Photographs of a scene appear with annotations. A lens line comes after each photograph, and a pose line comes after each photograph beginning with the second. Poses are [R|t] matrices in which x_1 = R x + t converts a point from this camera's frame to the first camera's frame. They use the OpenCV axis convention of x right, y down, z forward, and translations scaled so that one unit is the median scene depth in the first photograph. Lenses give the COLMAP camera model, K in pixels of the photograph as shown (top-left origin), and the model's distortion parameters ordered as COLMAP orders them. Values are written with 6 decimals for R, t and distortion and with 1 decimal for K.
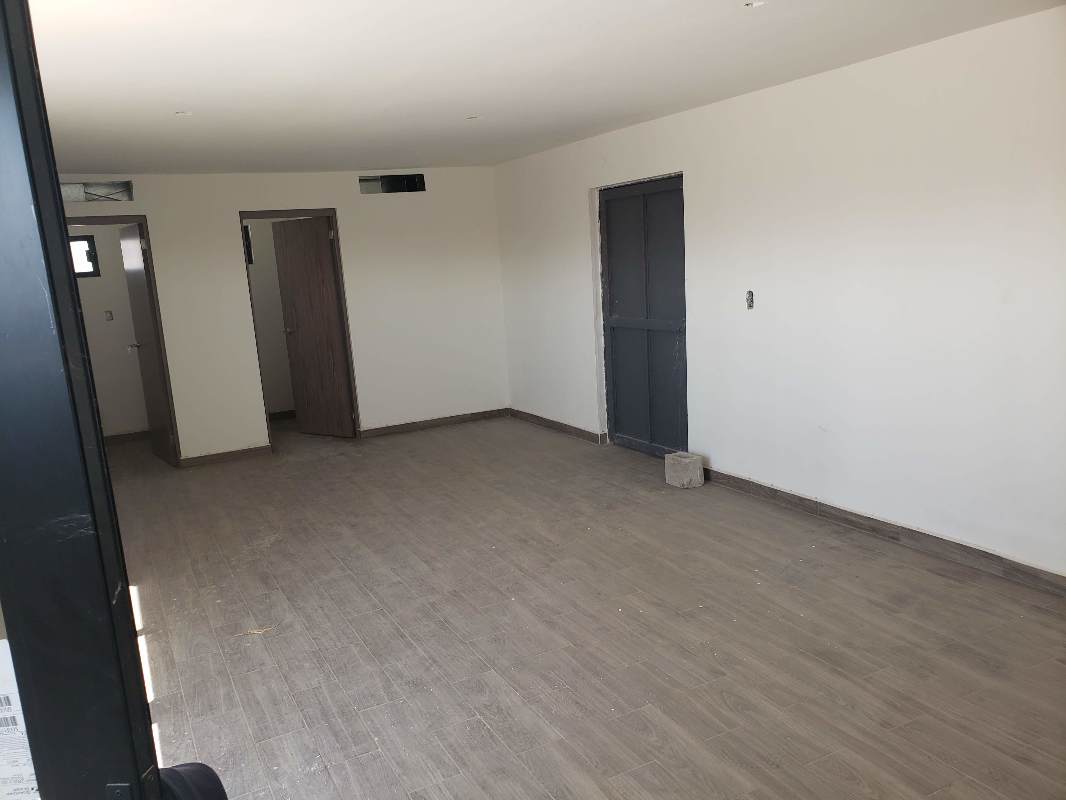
lens RADIAL K [[824.3, 0, 534.8], [0, 824.3, 415.8], [0, 0, 1]] dist [0.041856, 0.000837]
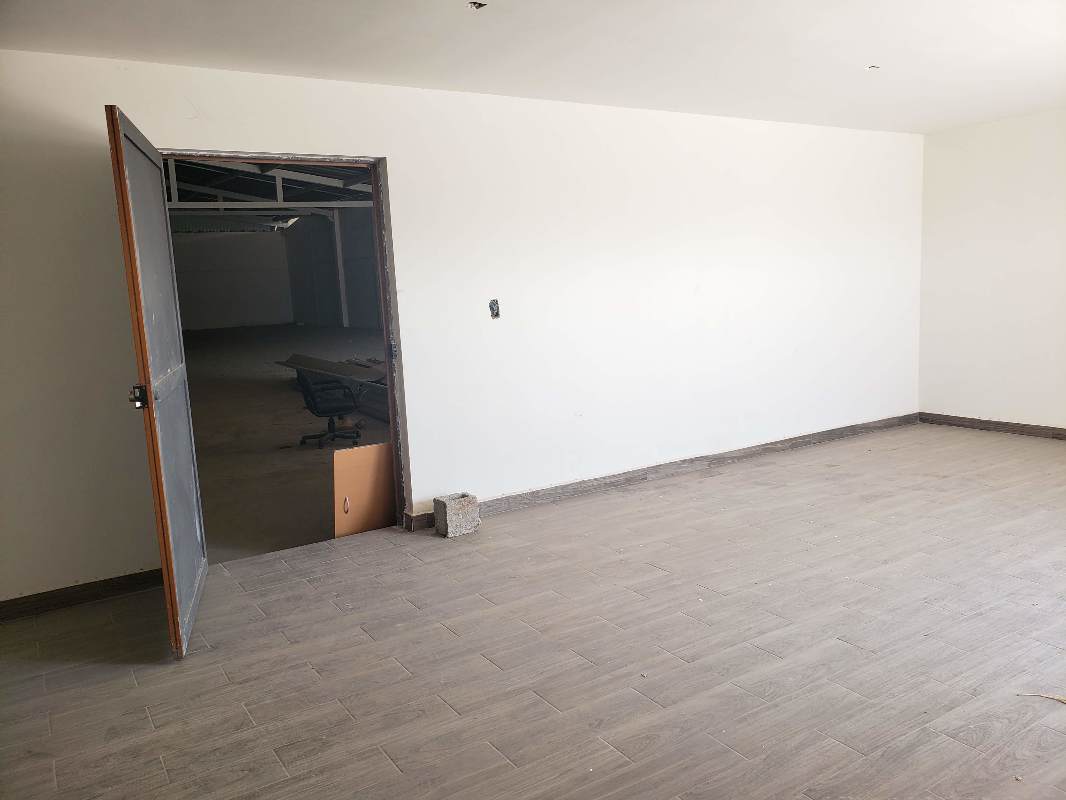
lens RADIAL K [[838.9, 0, 533.0], [0, 838.9, 400.0], [0, 0, 1]] dist [0.041480, 0.001961]
pose [[-0.090747, -0.078242, 0.992796, -0.856126], [0.235204, 0.967022, 0.097710, -0.143460], [-0.967700, 0.242377, -0.069352, 1.231501]]
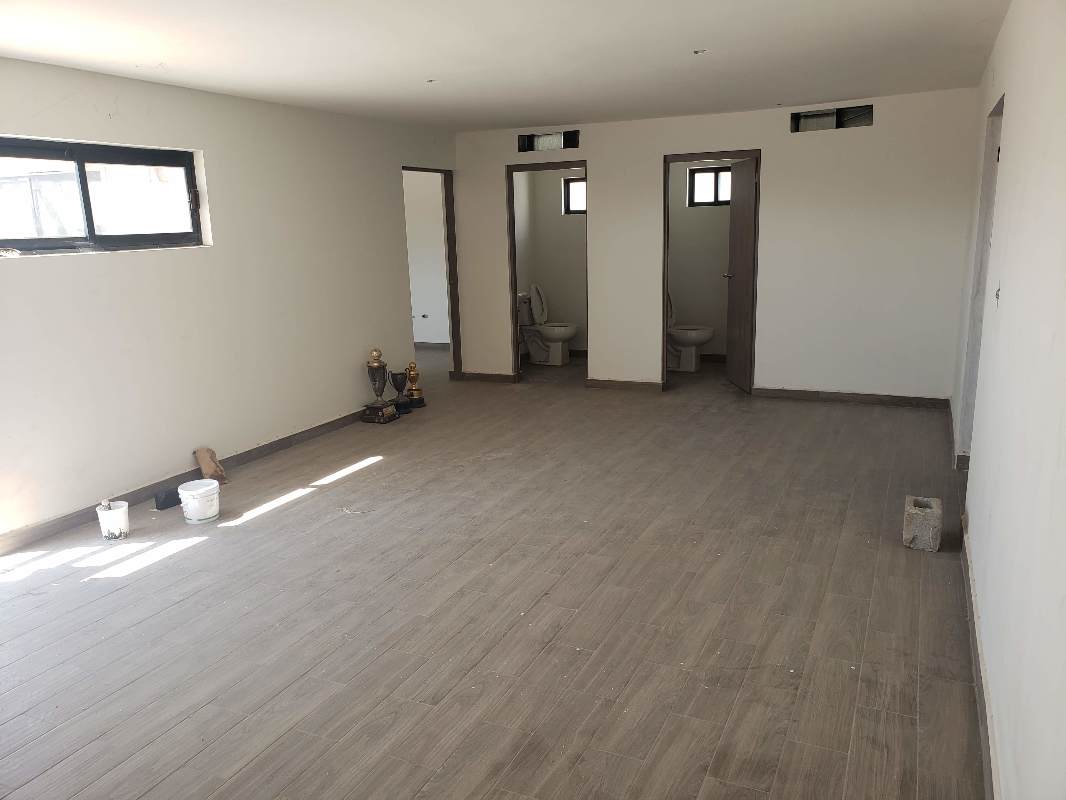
lens RADIAL K [[824.3, 0, 534.8], [0, 824.3, 415.8], [0, 0, 1]] dist [0.041856, 0.000837]
pose [[0.619018, 0.233073, -0.749996, 0.637492], [-0.171763, 0.972009, 0.160300, -0.108847], [0.766364, 0.029592, 0.641725, 0.356275]]
